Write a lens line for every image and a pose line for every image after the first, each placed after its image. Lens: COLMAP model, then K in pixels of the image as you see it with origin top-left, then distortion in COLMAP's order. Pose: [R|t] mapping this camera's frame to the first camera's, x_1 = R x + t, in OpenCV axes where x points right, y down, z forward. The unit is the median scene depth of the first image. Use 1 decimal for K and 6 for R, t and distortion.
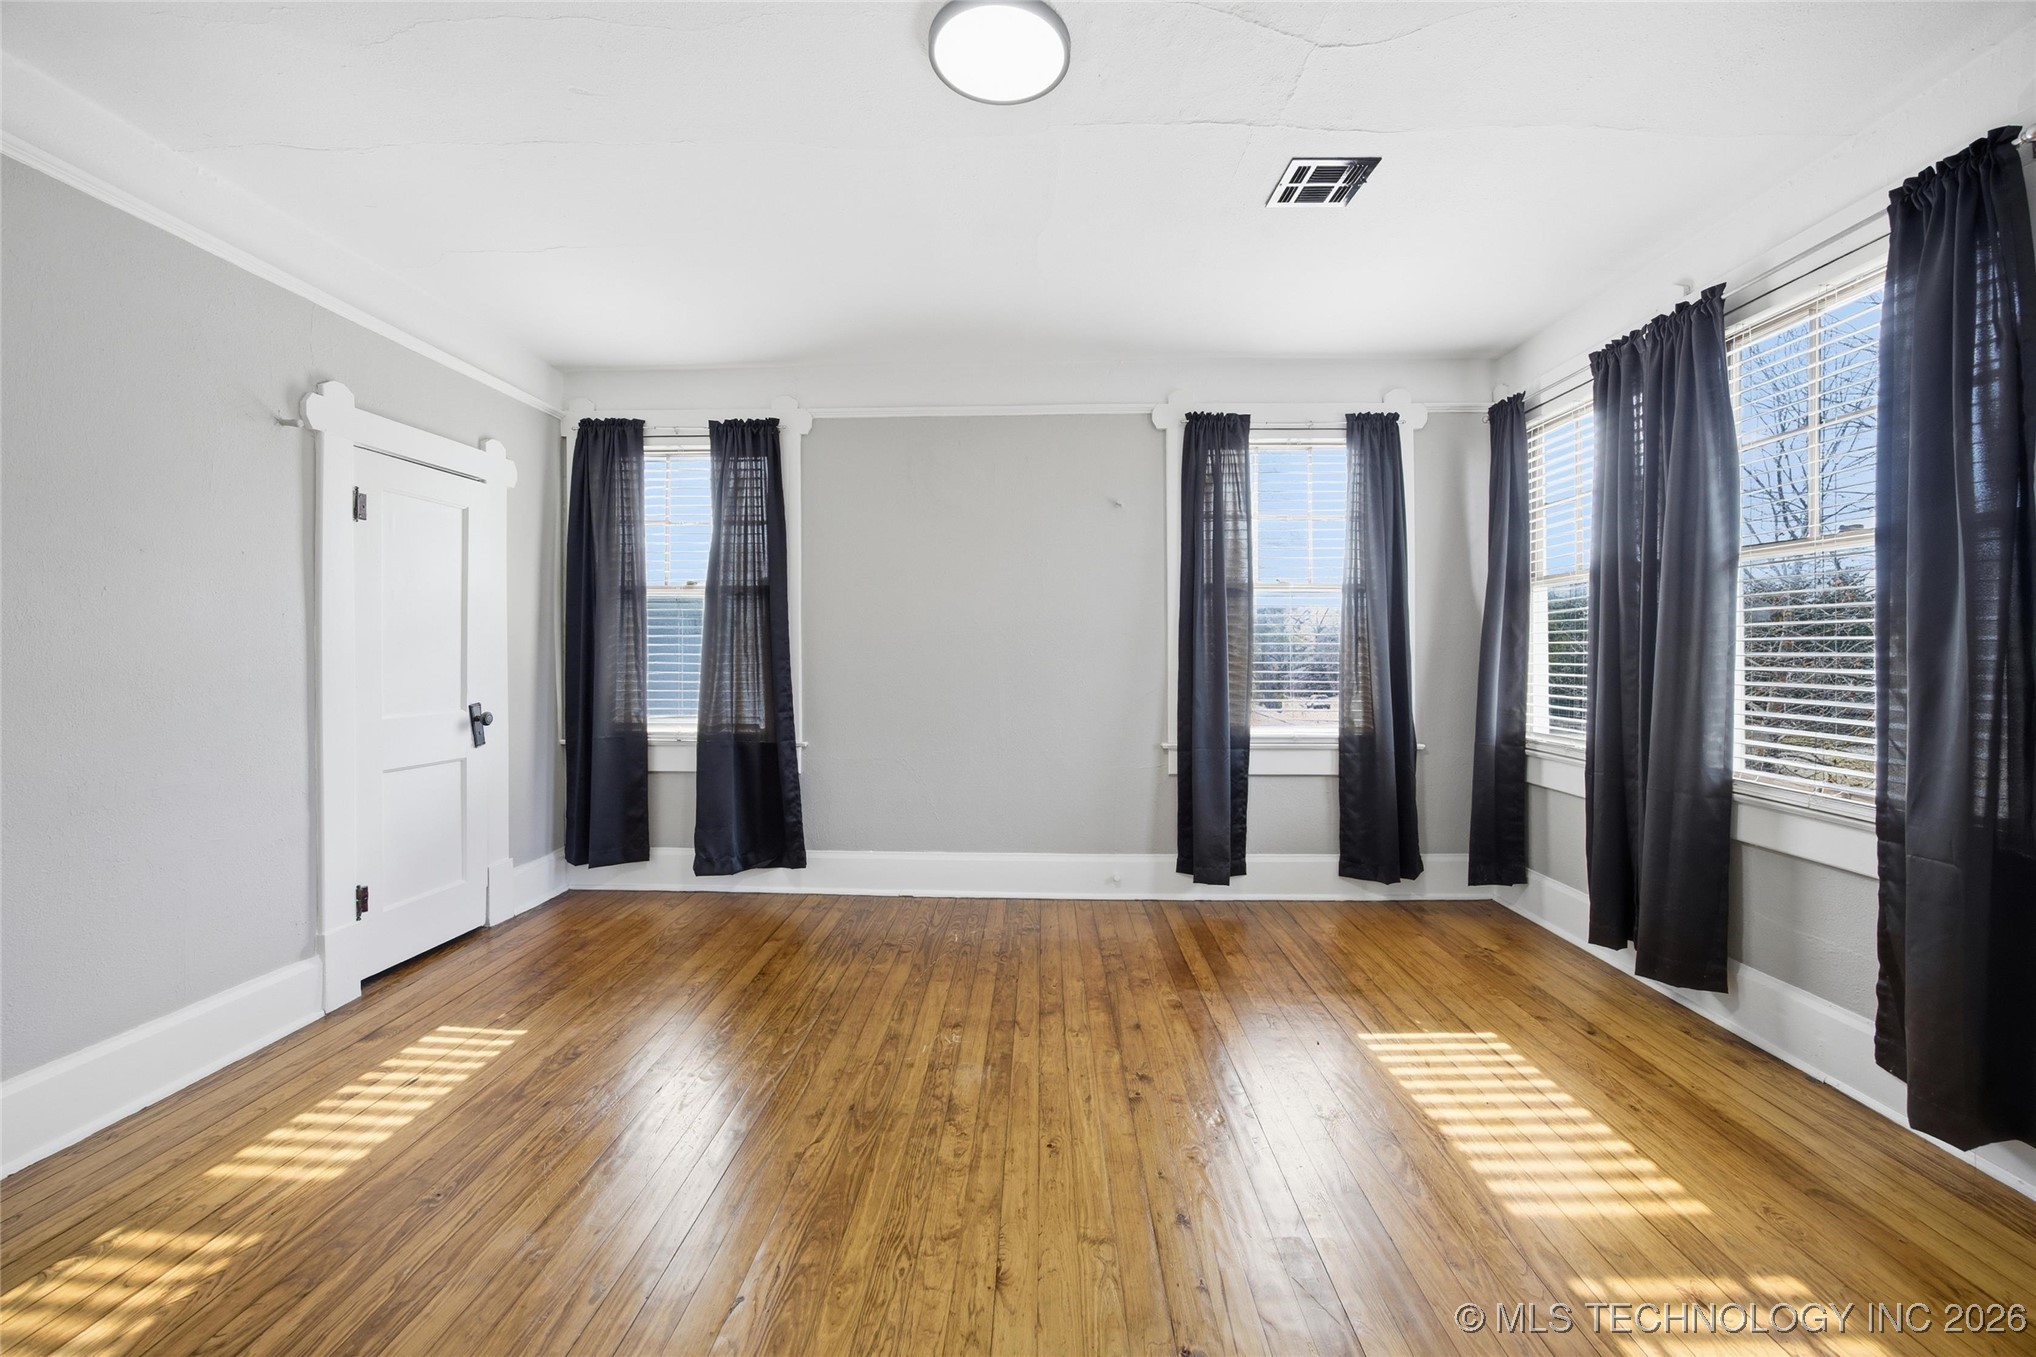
lens RADIAL K [[804.8, 0, 1019.4], [0, 804.8, 675.3], [0, 0, 1]] dist [-0.023646, 0.006694]
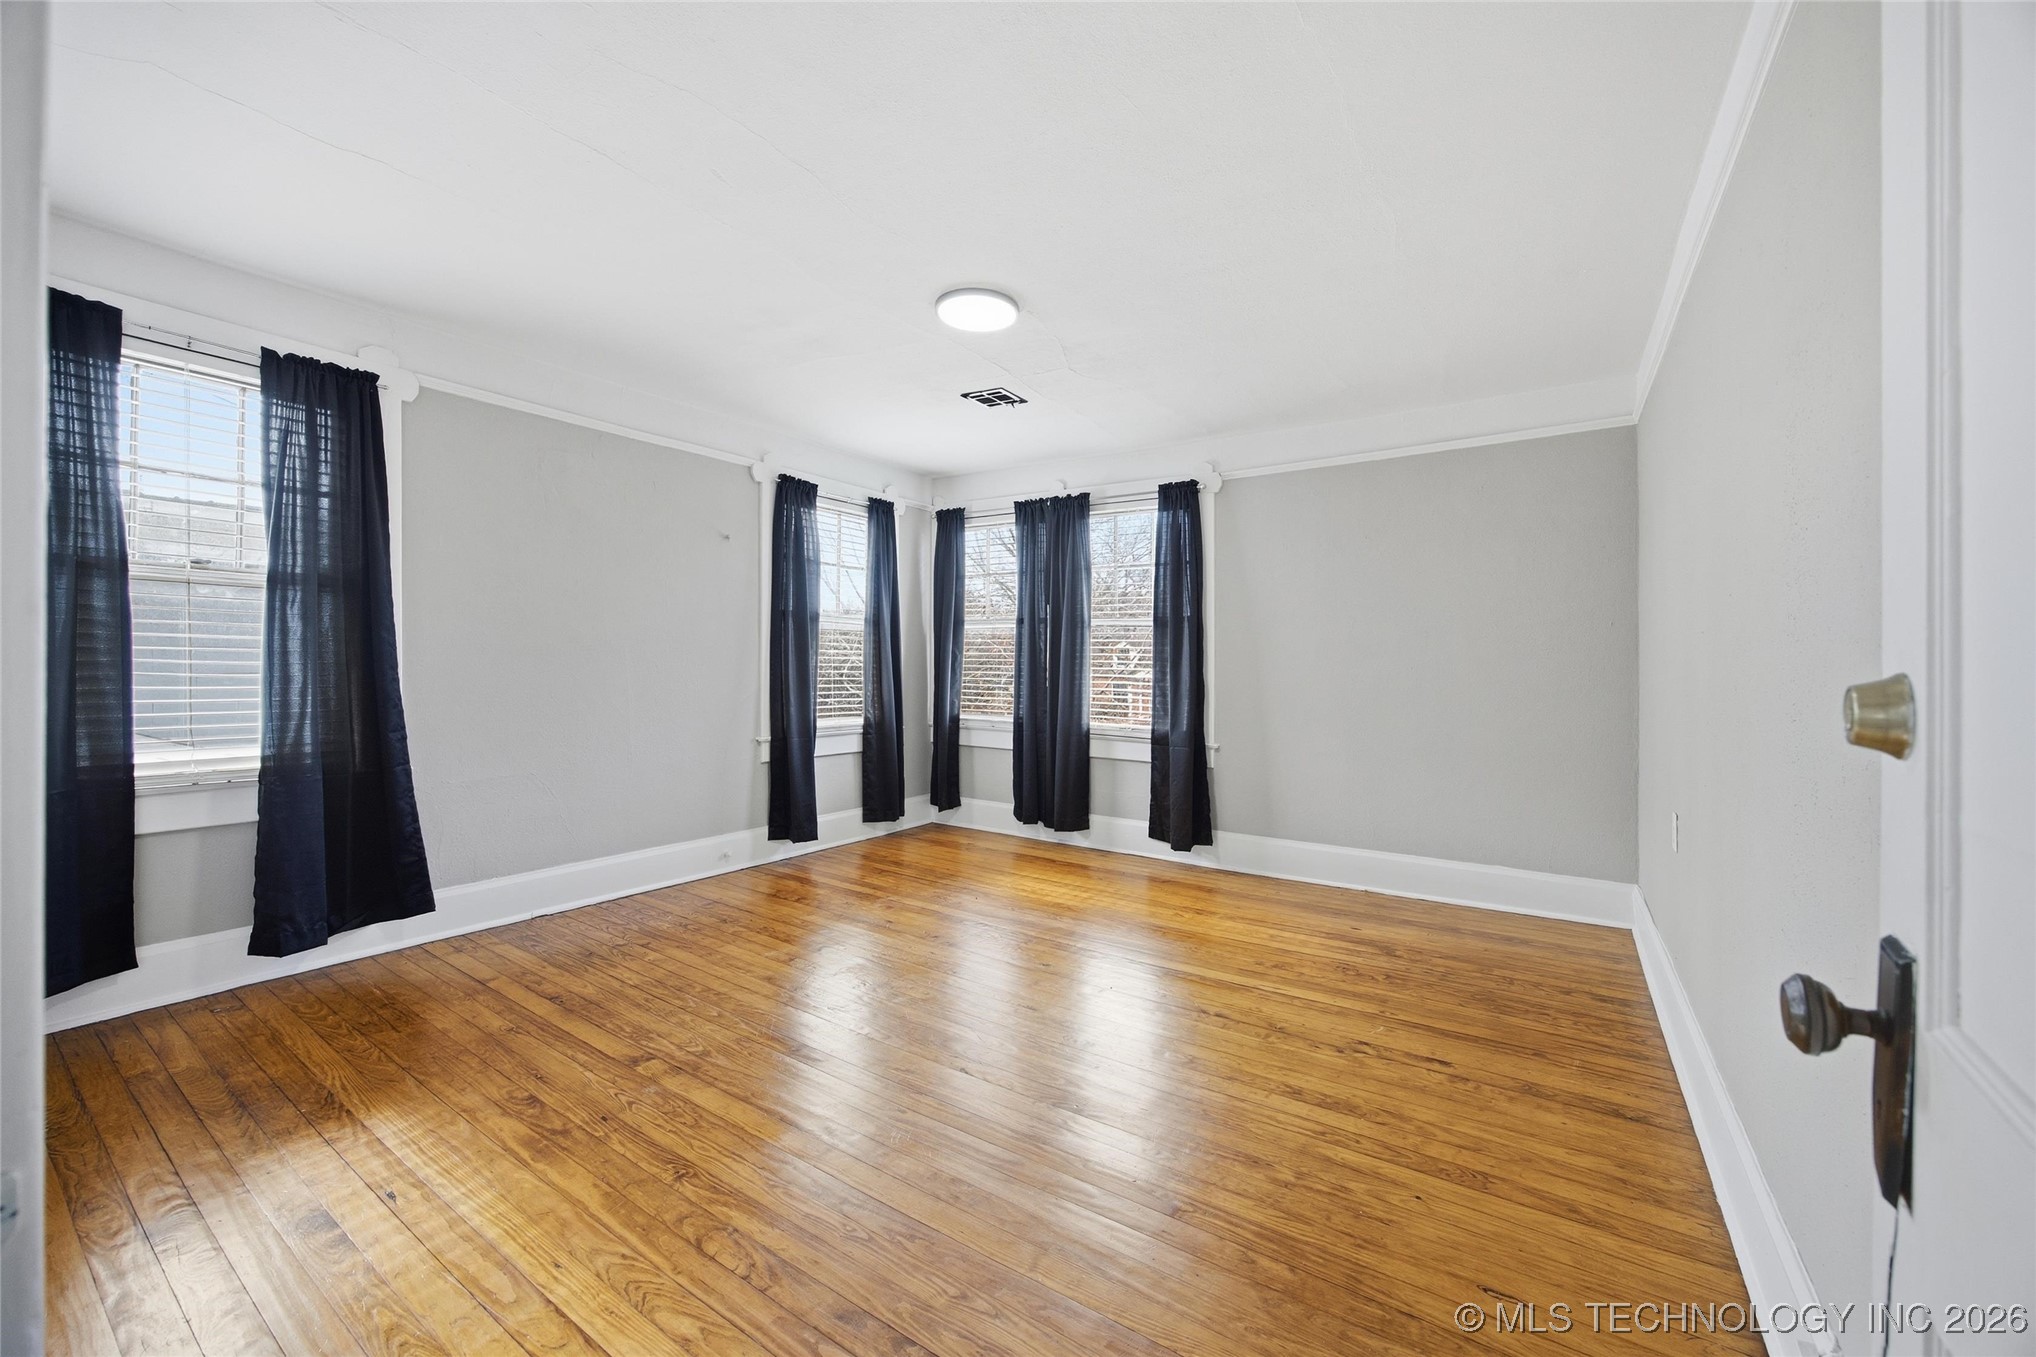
lens RADIAL K [[804.8, 0, 1006.7], [0, 804.8, 686.9], [0, 0, 1]] dist [-0.023646, 0.006694]
pose [[0.536711, -0.017143, 0.843592, -0.662903], [0.011427, 0.999850, 0.013049, -0.004424], [-0.843688, 0.002636, 0.536827, 0.023574]]
